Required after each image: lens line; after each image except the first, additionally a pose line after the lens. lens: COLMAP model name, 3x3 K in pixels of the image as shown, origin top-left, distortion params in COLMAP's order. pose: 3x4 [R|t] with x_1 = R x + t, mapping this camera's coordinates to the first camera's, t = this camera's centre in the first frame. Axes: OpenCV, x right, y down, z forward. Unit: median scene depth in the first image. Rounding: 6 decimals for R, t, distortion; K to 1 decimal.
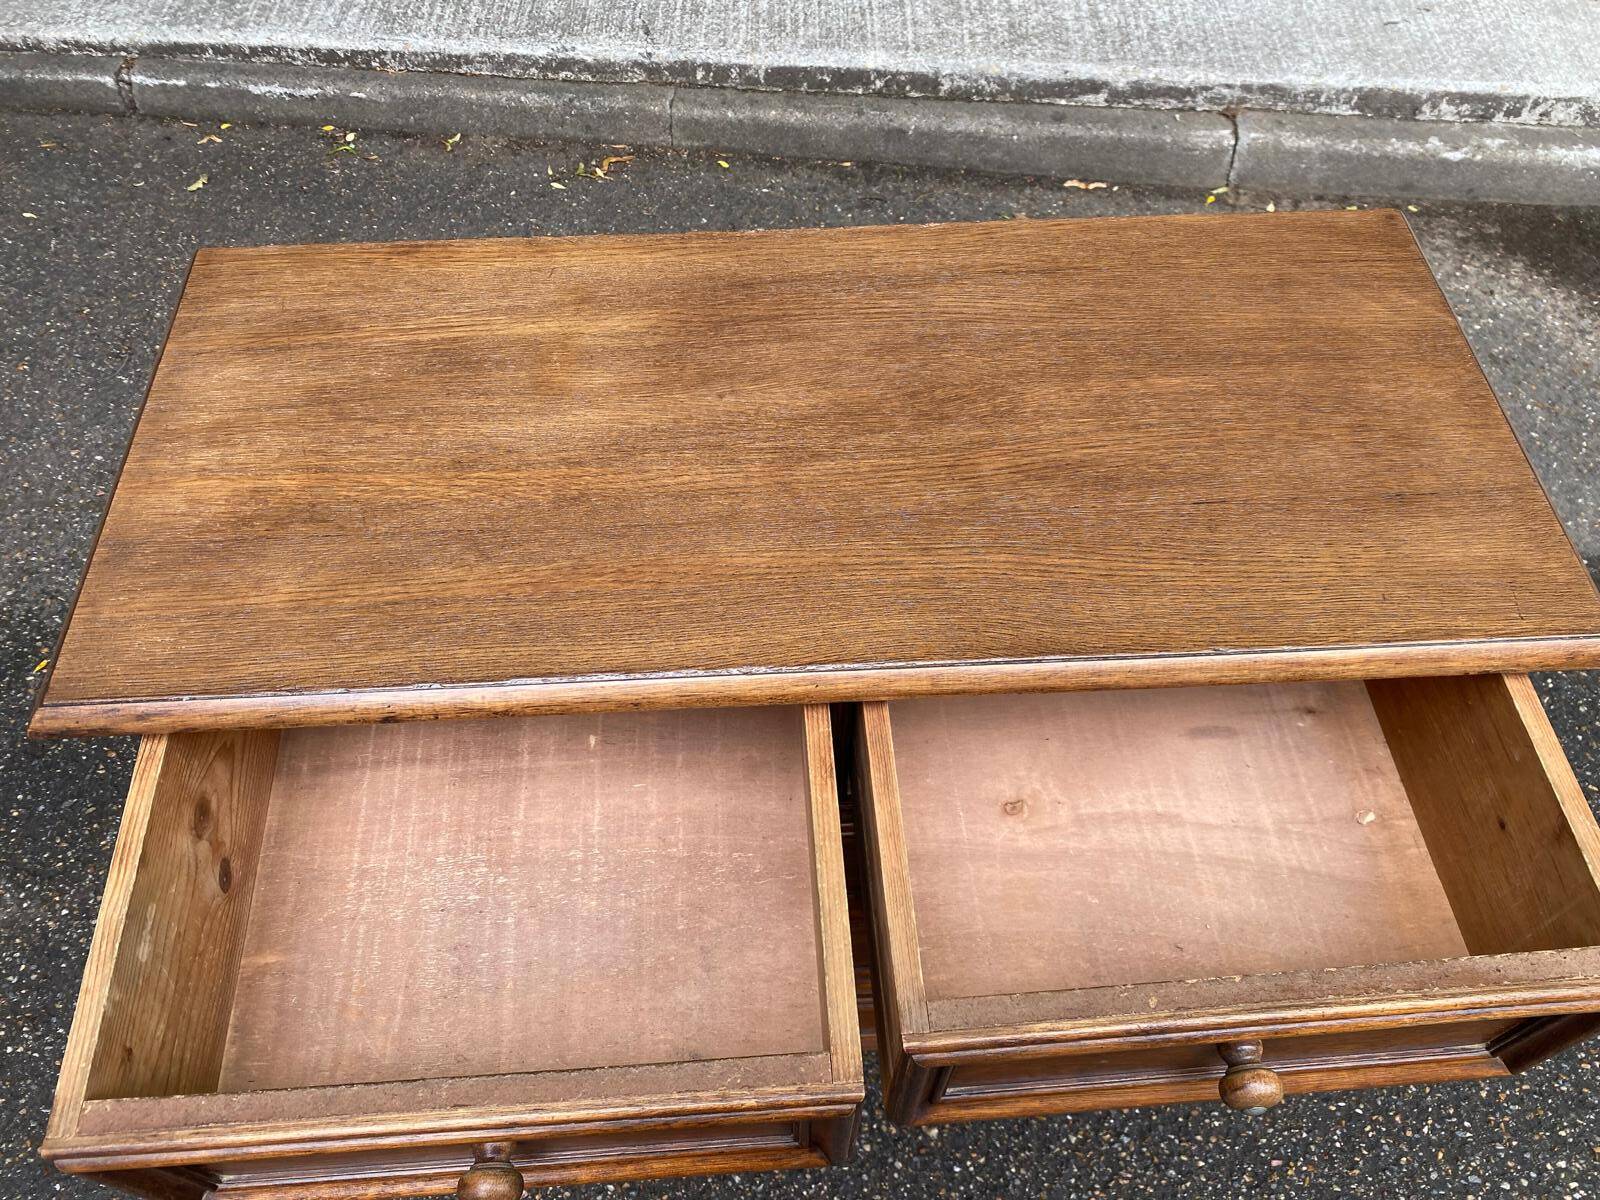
lens RADIAL K [[1224.7, 0, 797.0], [0, 1224.7, 612.1], [0, 0, 1]] dist [0.002066, 0.002818]
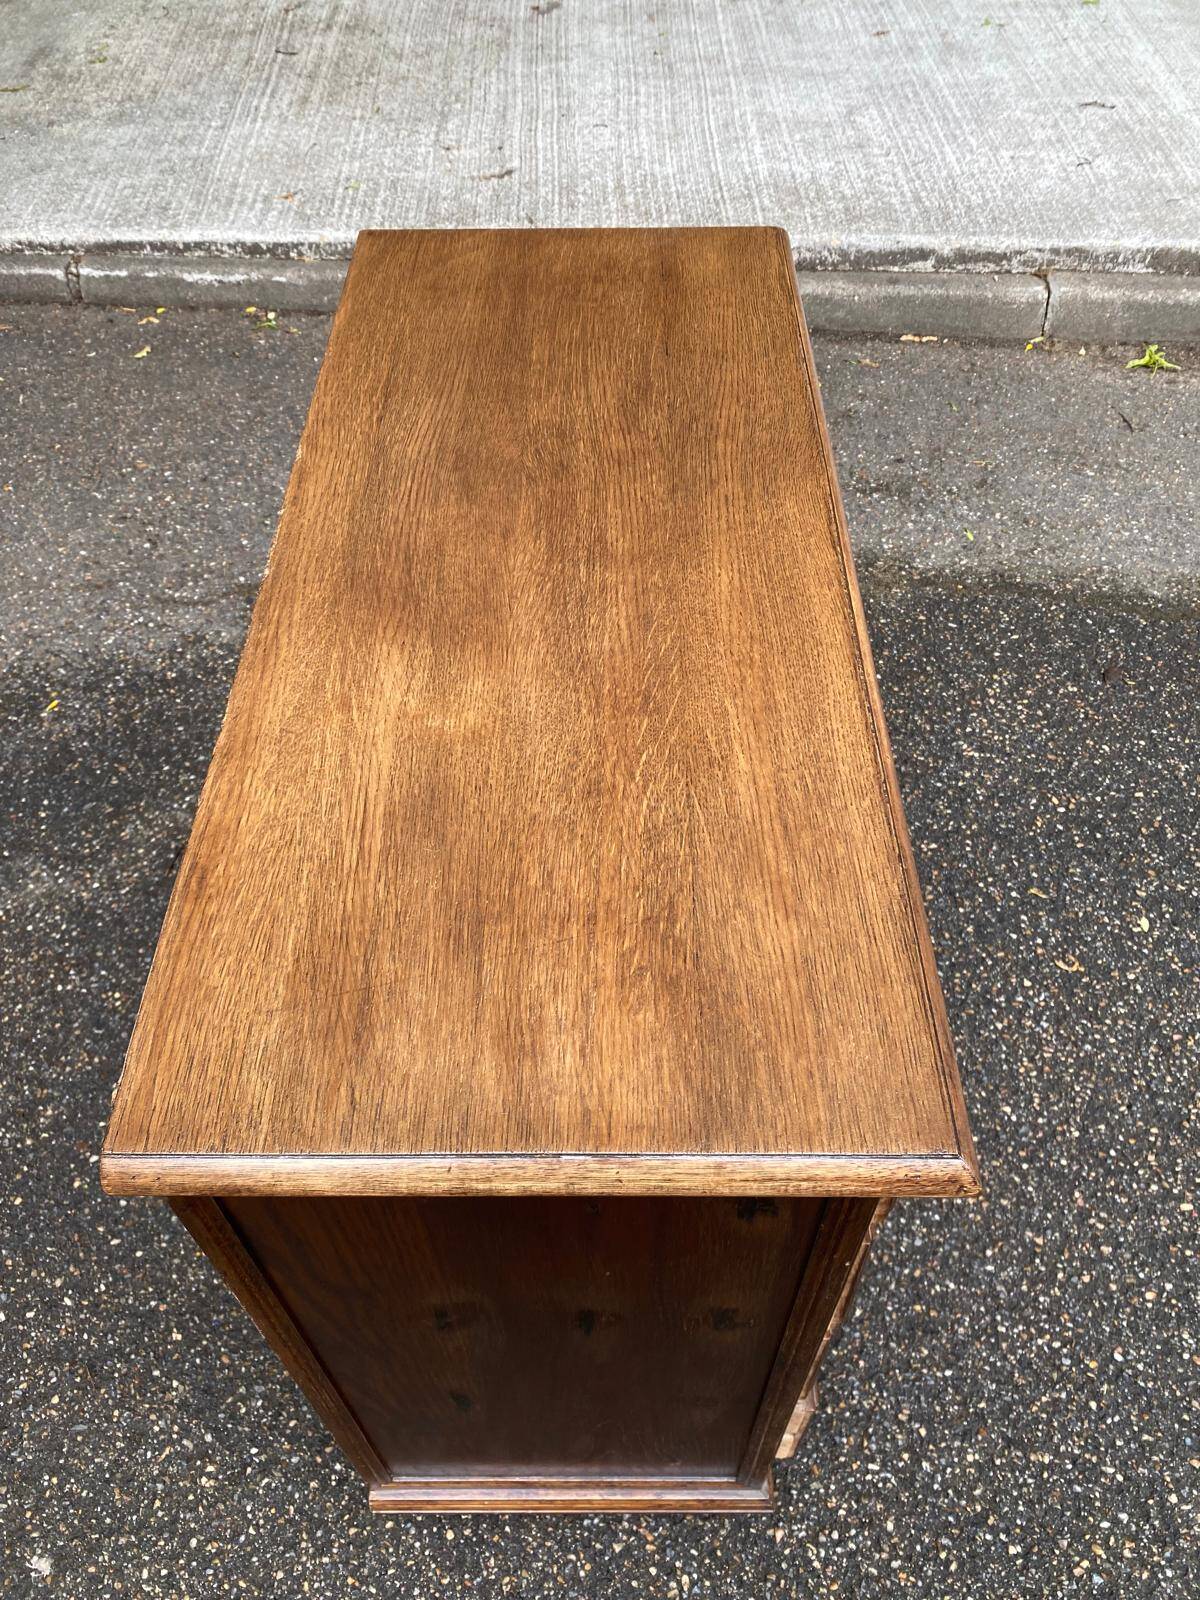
lens RADIAL K [[1224.0, 0, 595.4], [0, 1224.0, 790.8], [0, 0, 1]] dist [0.004476, -0.000509]
pose [[0.999580, -0.026292, 0.012160, -0.094071], [0.027409, 0.994272, -0.103307, 0.186471], [-0.009374, 0.103596, 0.994575, -0.093834]]
